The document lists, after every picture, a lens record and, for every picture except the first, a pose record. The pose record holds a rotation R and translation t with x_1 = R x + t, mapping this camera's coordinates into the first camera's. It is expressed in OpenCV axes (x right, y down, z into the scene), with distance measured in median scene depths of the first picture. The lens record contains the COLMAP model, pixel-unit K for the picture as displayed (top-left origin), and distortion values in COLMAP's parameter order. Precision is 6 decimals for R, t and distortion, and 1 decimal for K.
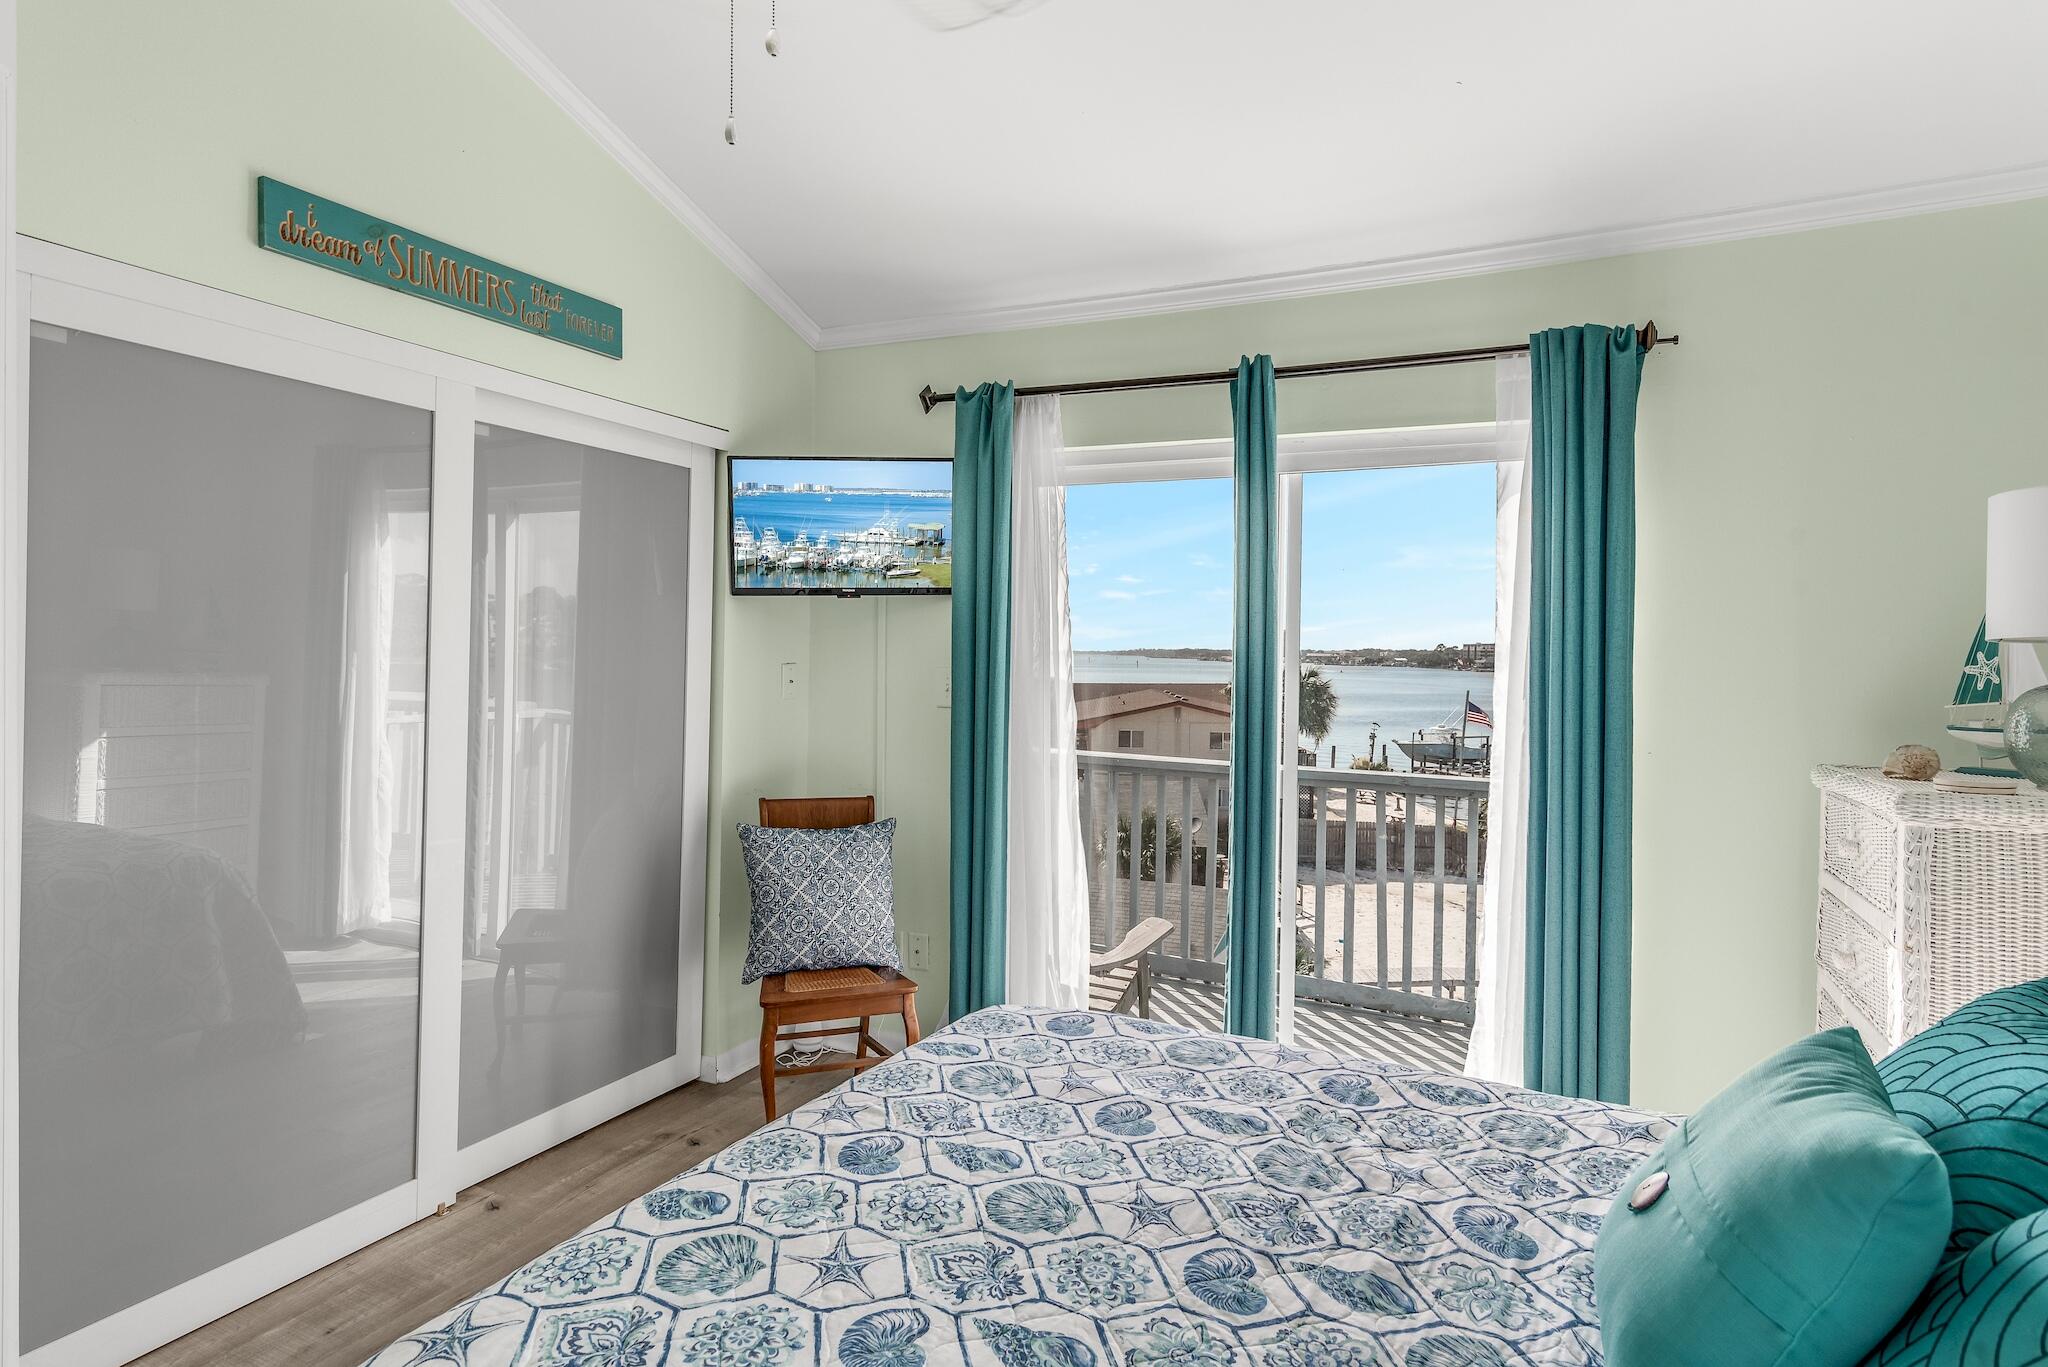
lens RADIAL K [[1076.9, 0, 1007.0], [0, 1076.9, 667.2], [0, 0, 1]] dist [0.004792, 0.000916]
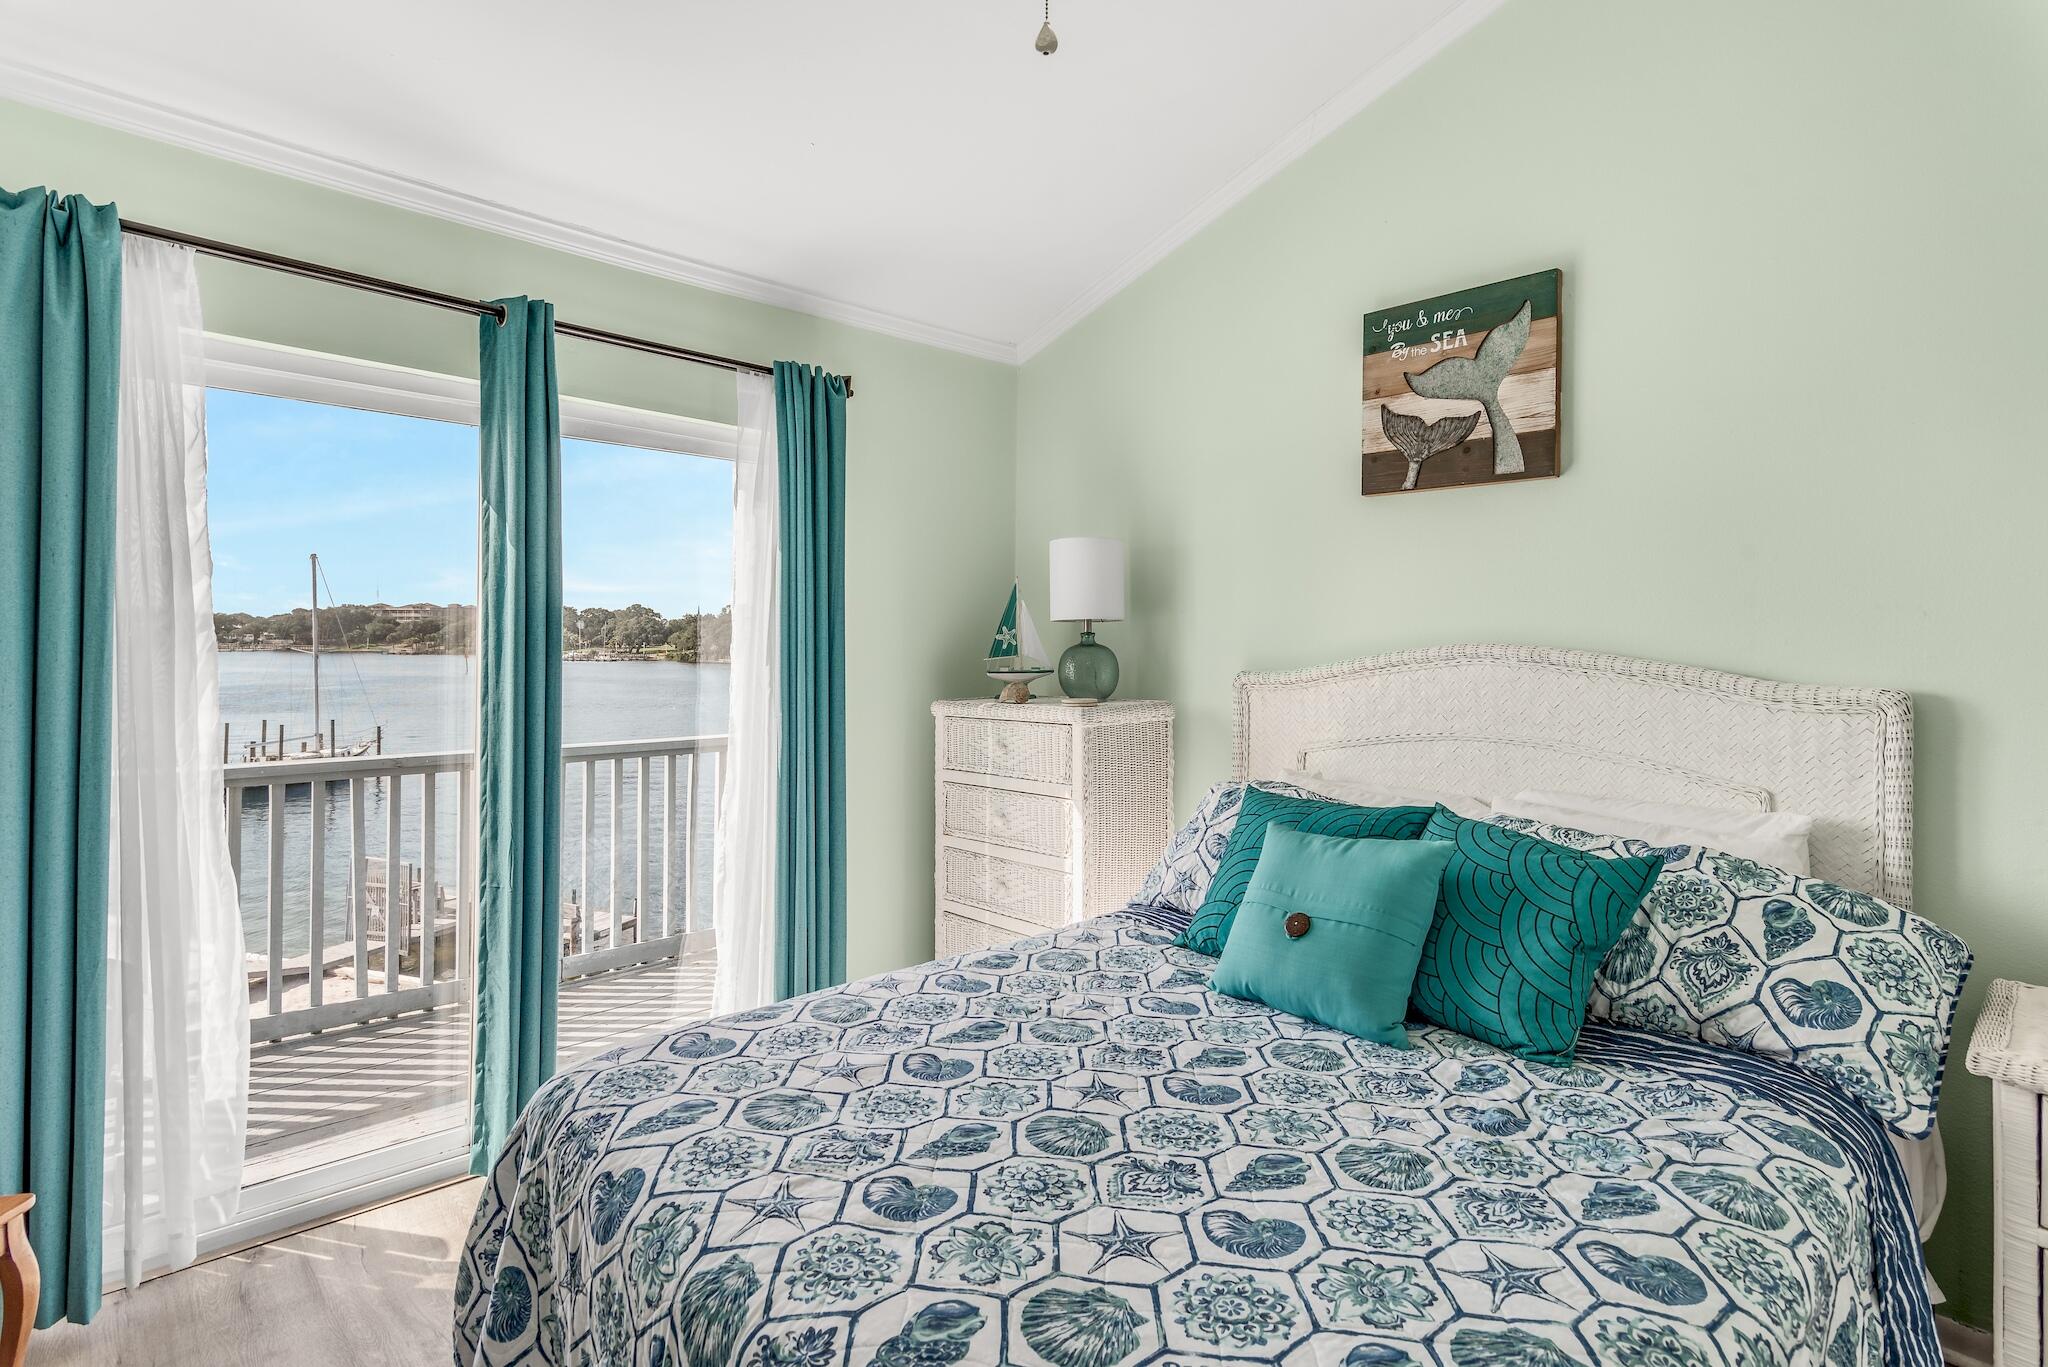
lens RADIAL K [[1033.8, 0, 1025.4], [0, 1033.8, 646.8], [0, 0, 1]] dist [0.009275, -0.002600]
pose [[0.338513, -0.021710, 0.940711, -0.528275], [0.009316, 0.999762, 0.019721, -0.012206], [-0.940915, 0.002088, 0.338635, 0.365420]]
